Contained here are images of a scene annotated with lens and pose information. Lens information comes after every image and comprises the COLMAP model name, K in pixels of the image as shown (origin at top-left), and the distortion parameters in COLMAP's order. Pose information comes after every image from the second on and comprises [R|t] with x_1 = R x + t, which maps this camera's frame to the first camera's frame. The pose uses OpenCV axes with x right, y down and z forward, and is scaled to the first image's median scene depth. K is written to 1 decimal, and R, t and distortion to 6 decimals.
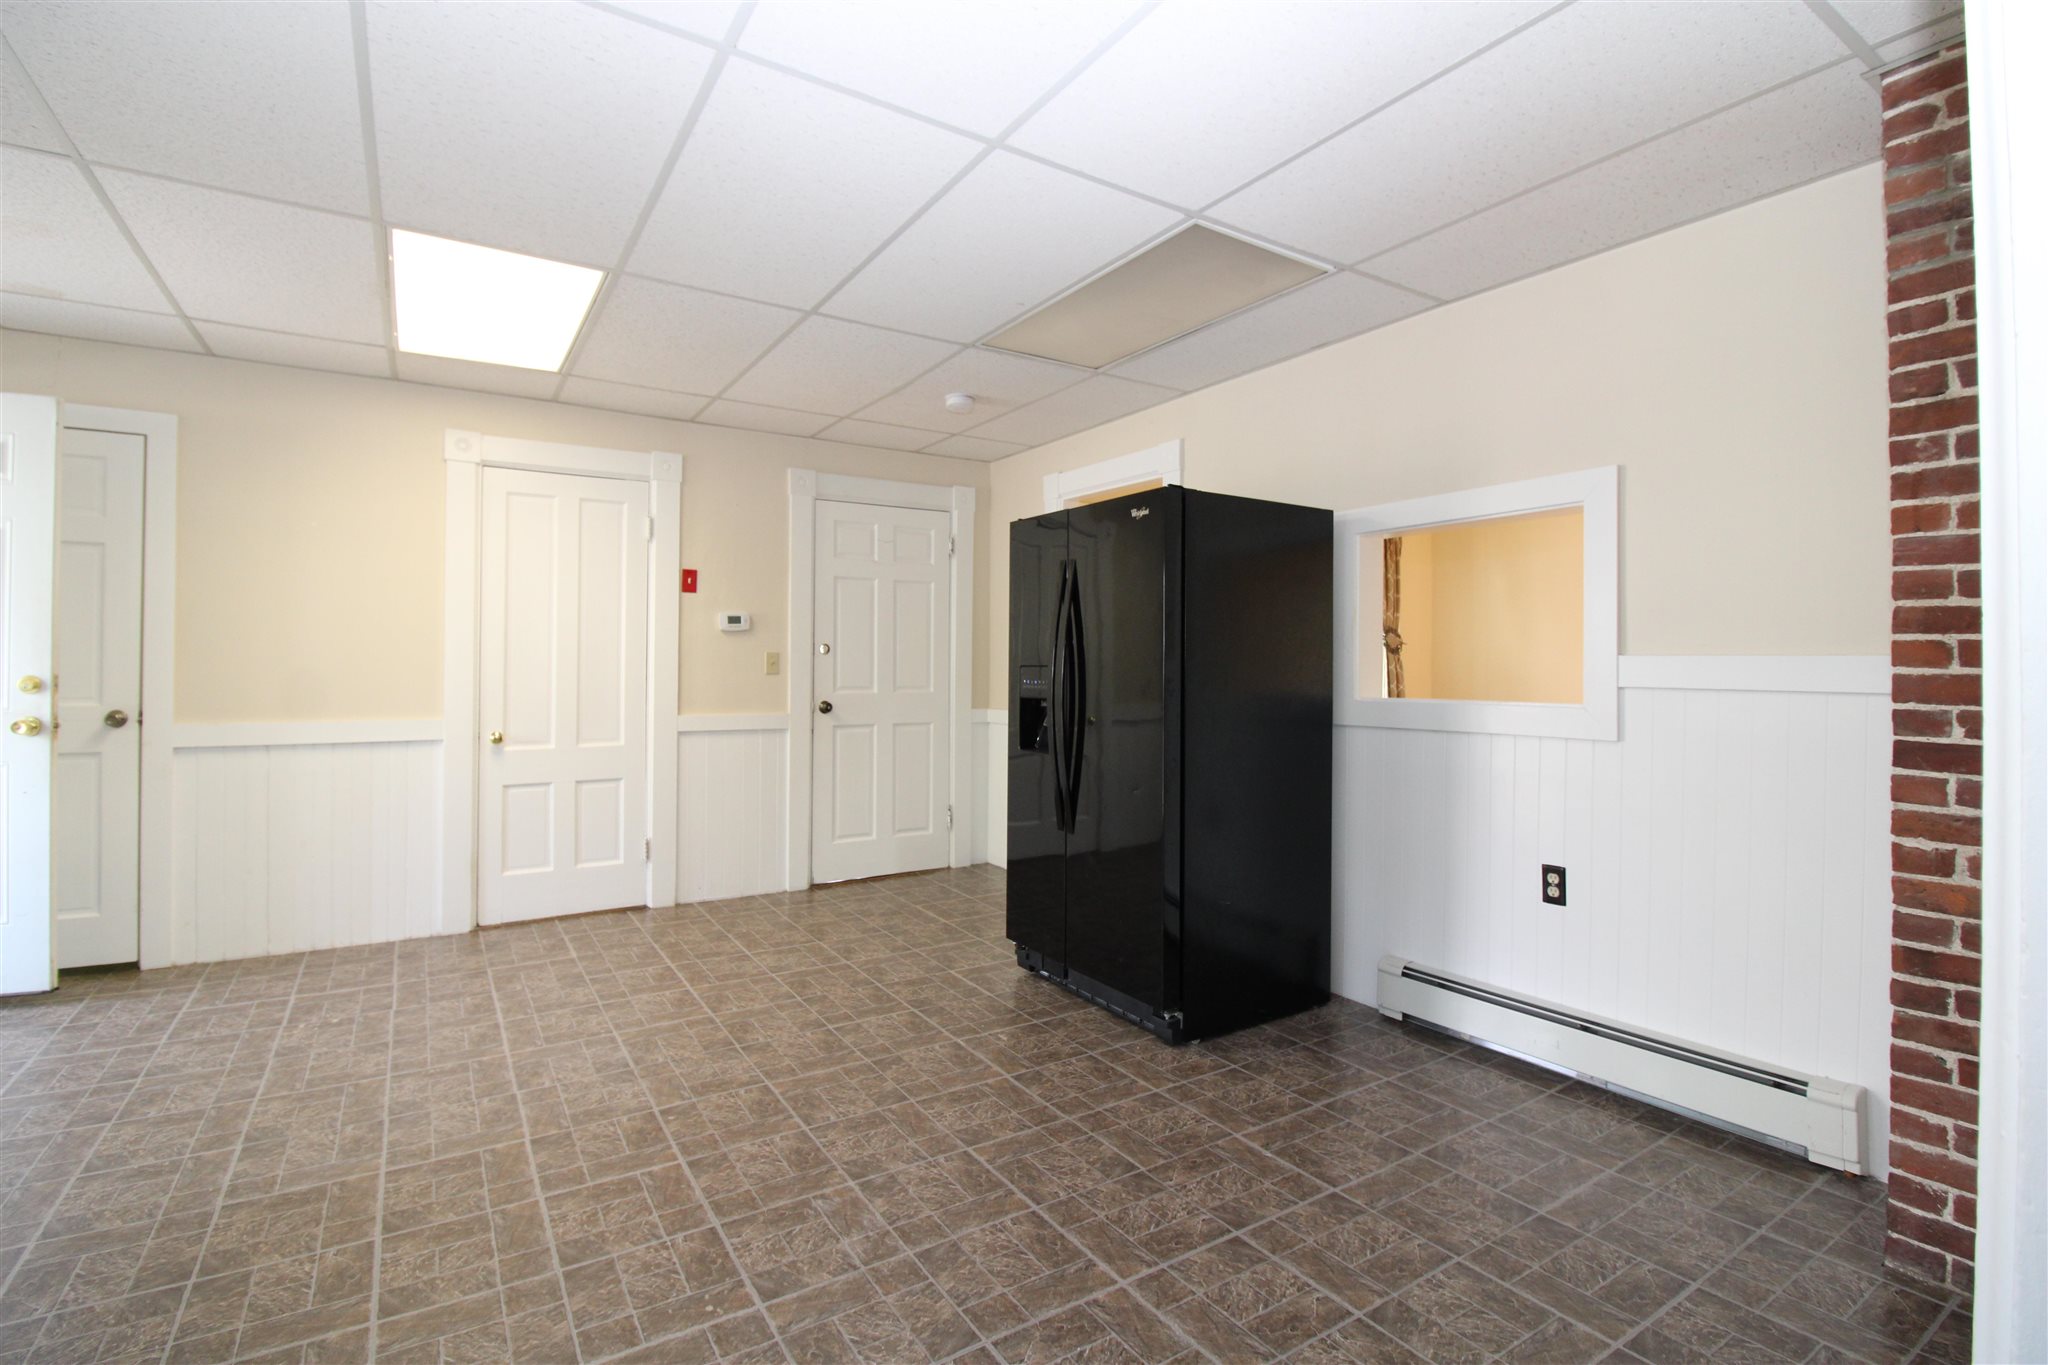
lens RADIAL K [[943.7, 0, 1017.8], [0, 943.7, 662.2], [0, 0, 1]] dist [-0.002351, -0.012418]
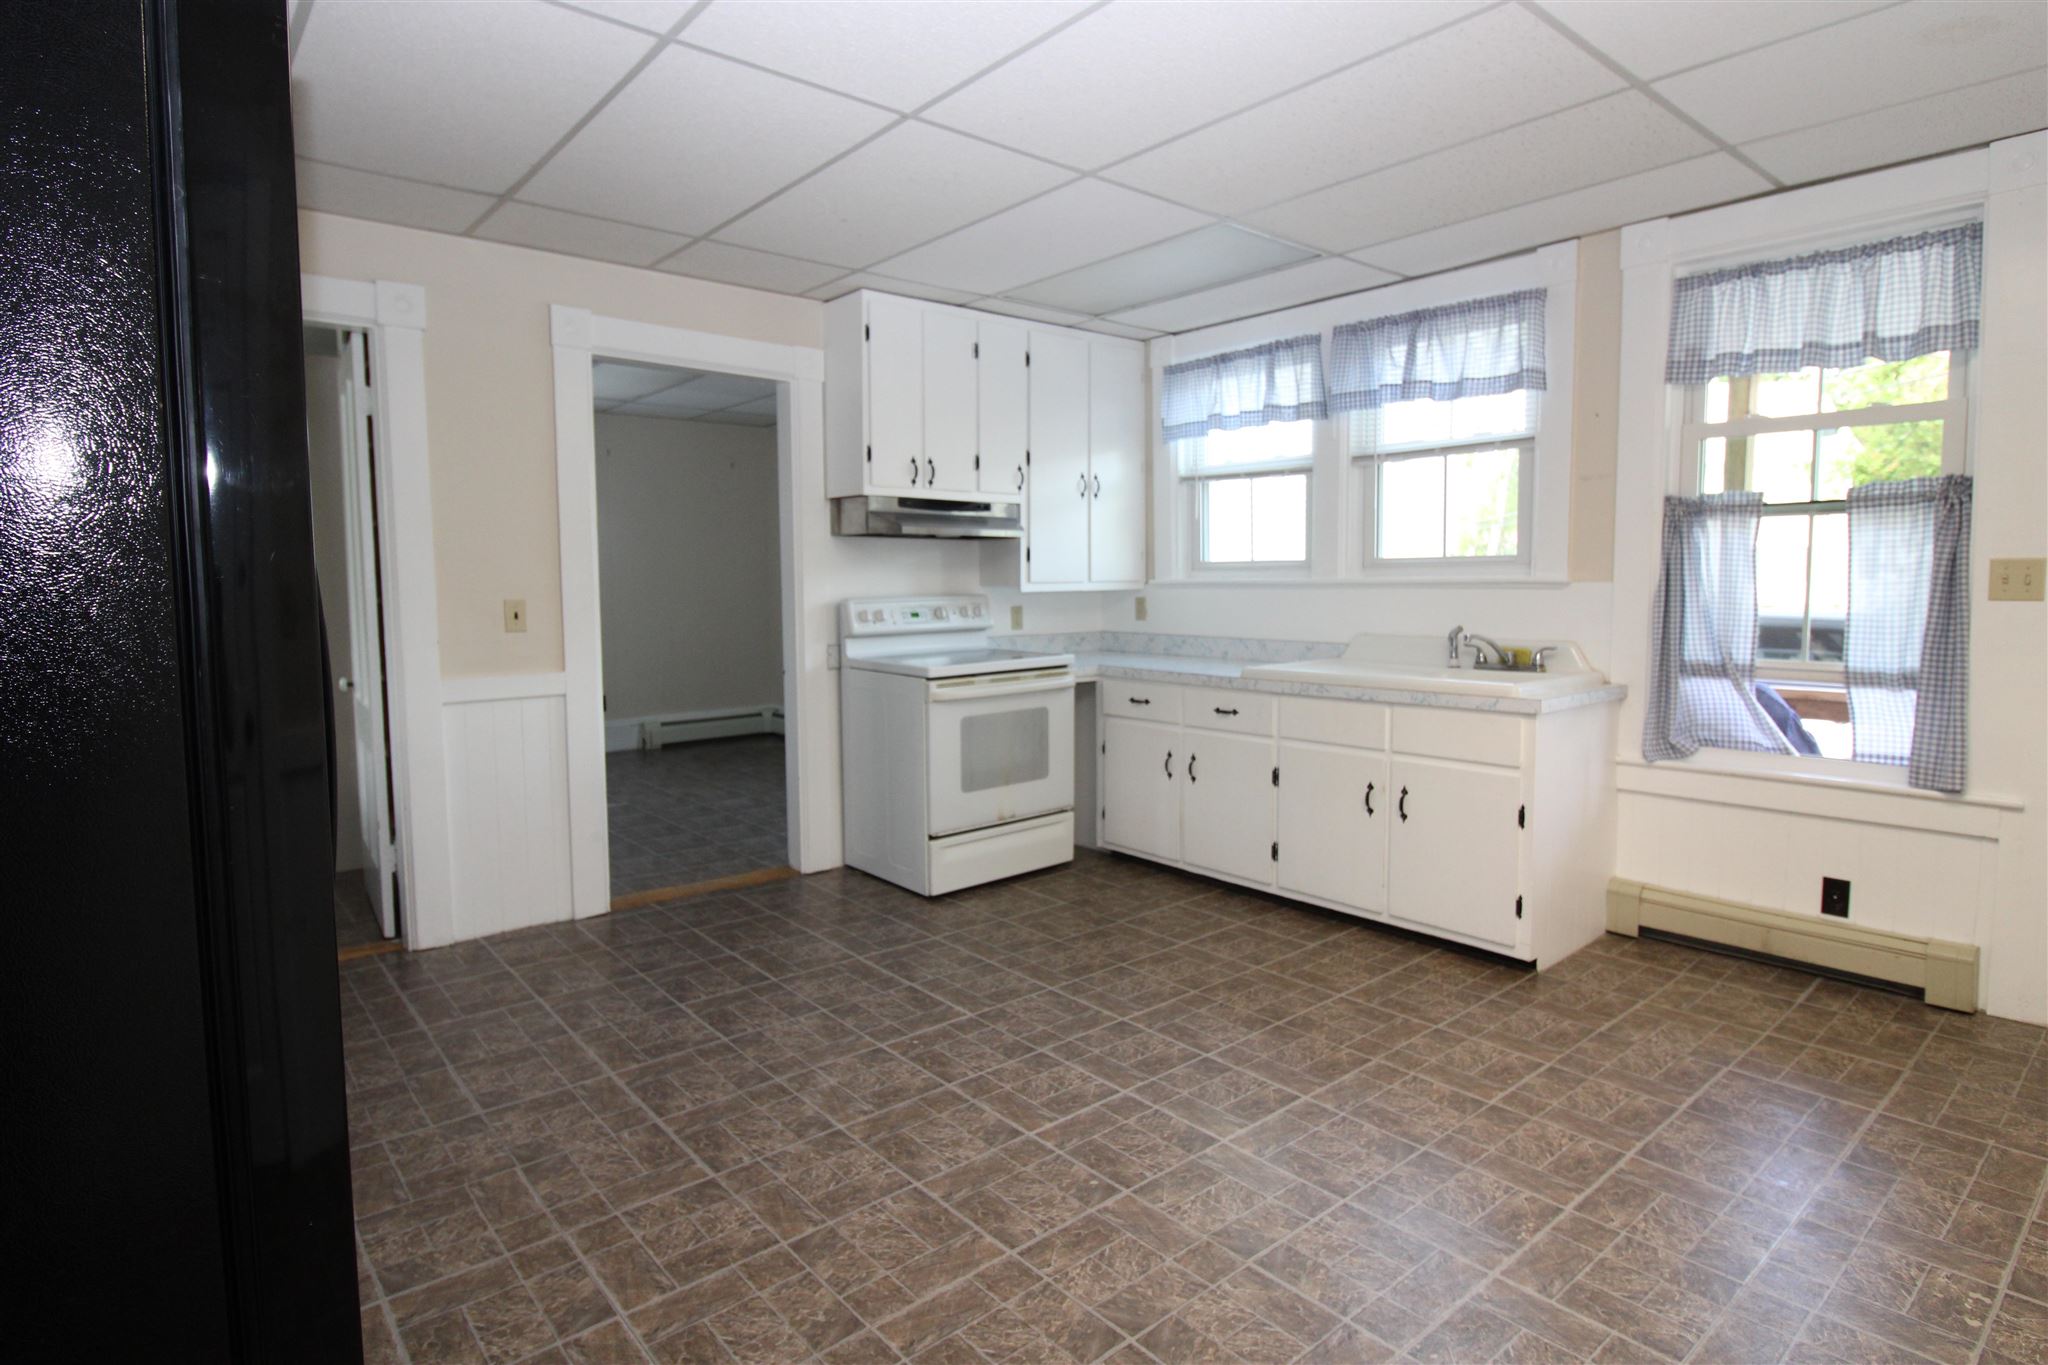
lens RADIAL K [[1074.1, 0, 1021.5], [0, 1074.1, 657.6], [0, 0, 1]] dist [-0.003992, -0.001405]
pose [[-0.990745, 0.010063, -0.135362, -0.183690], [0.001556, 0.998024, 0.062807, -0.010651], [0.135727, 0.062015, -0.988804, 1.788747]]
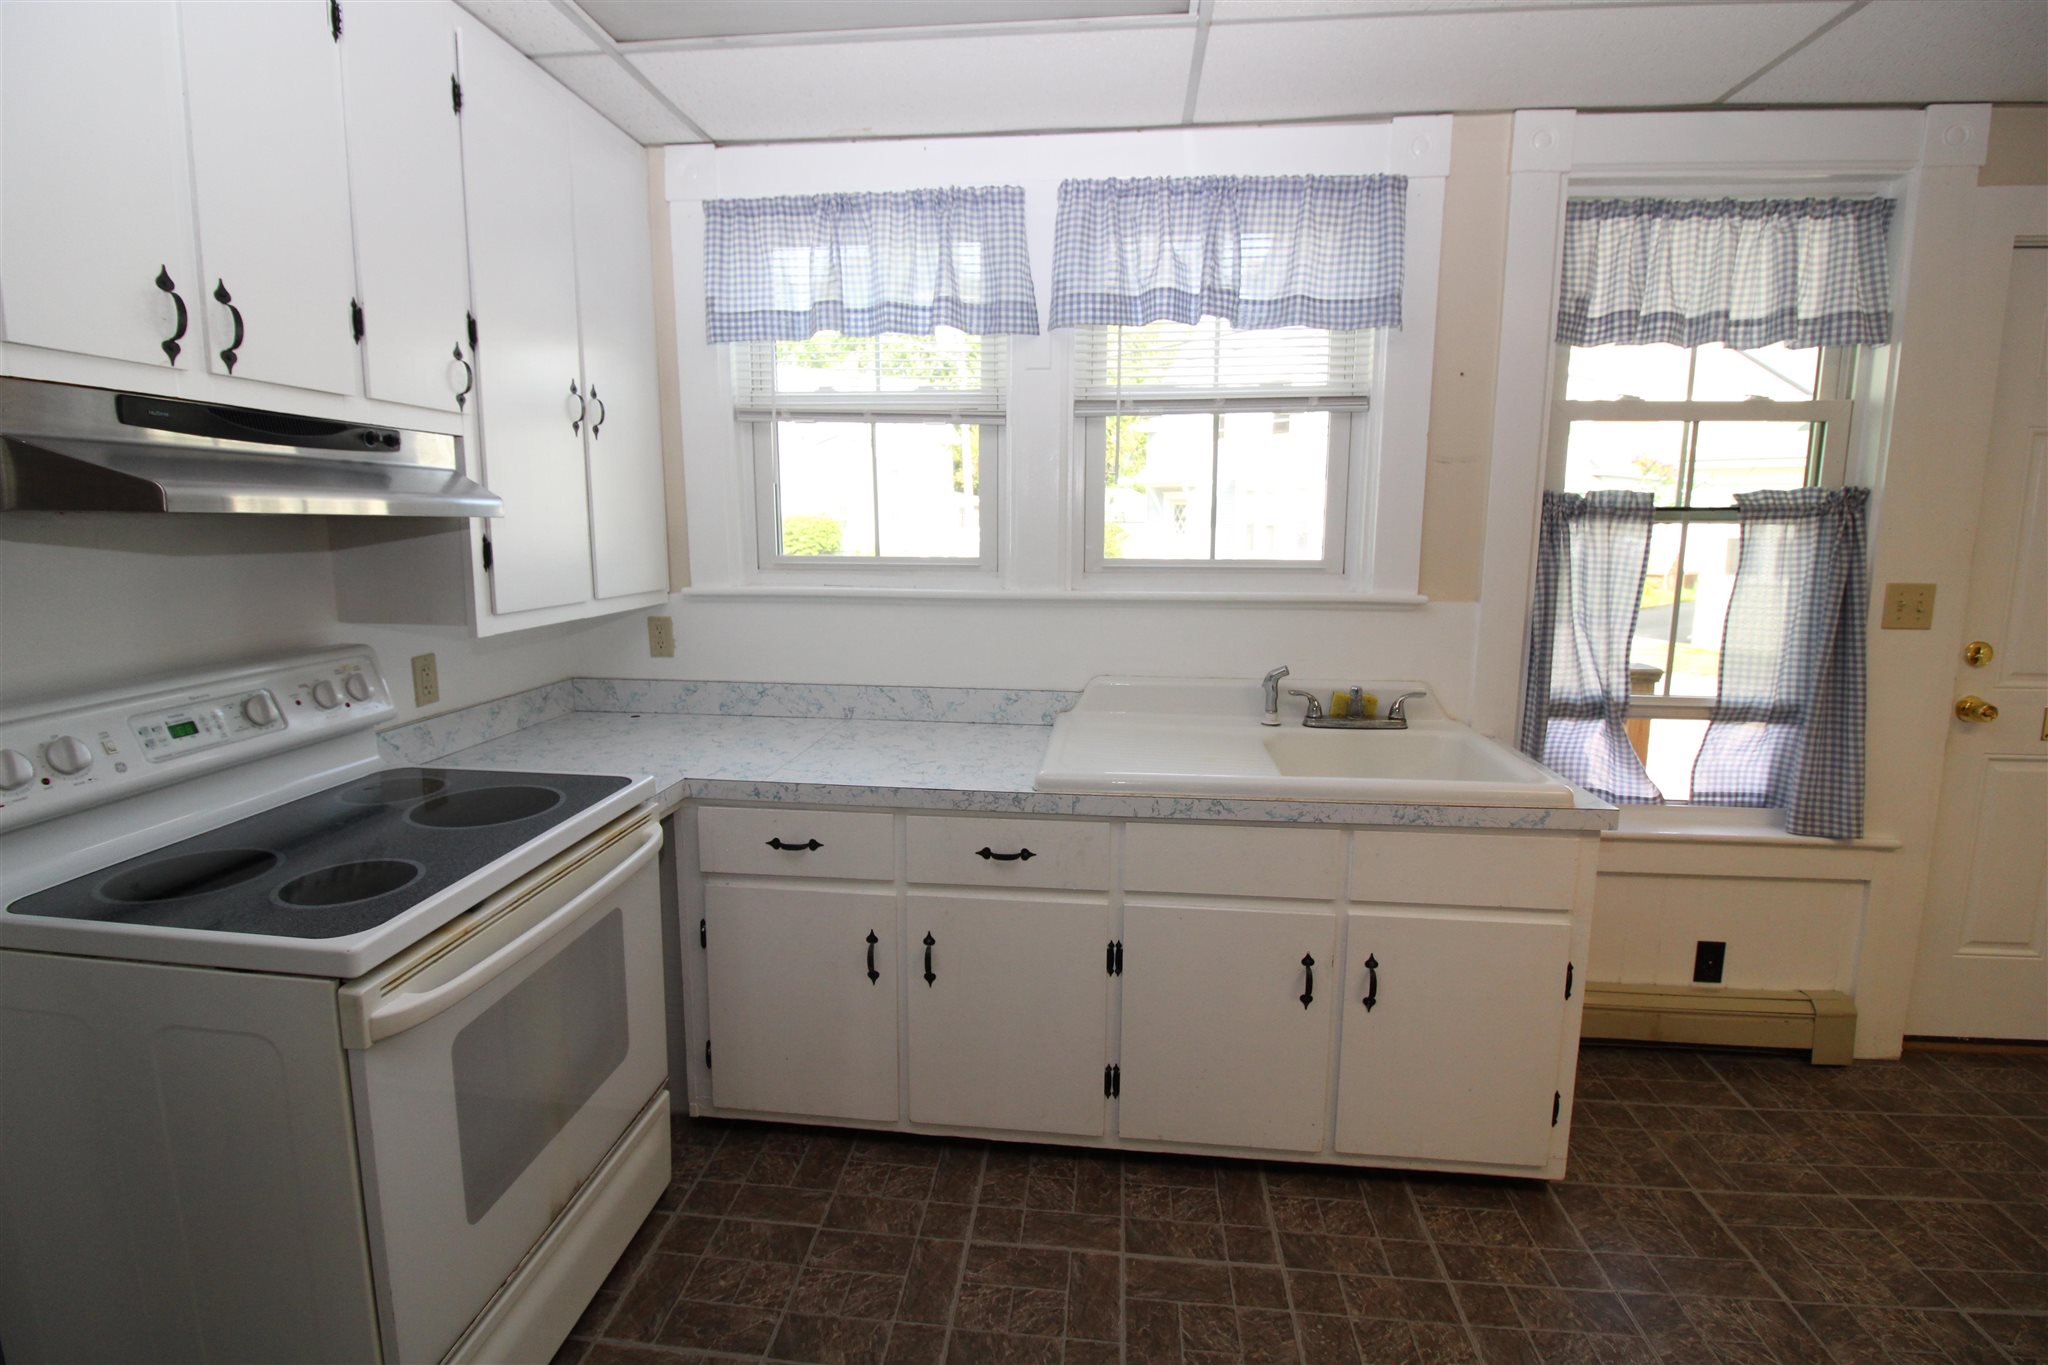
lens RADIAL K [[943.7, 0, 1017.8], [0, 943.7, 662.2], [0, 0, 1]] dist [-0.002351, -0.012418]
pose [[-0.623861, 0.105154, -0.774429, -0.130723], [-0.000659, 0.990836, 0.135069, -0.088529], [0.781535, 0.084775, -0.618075, 0.702960]]
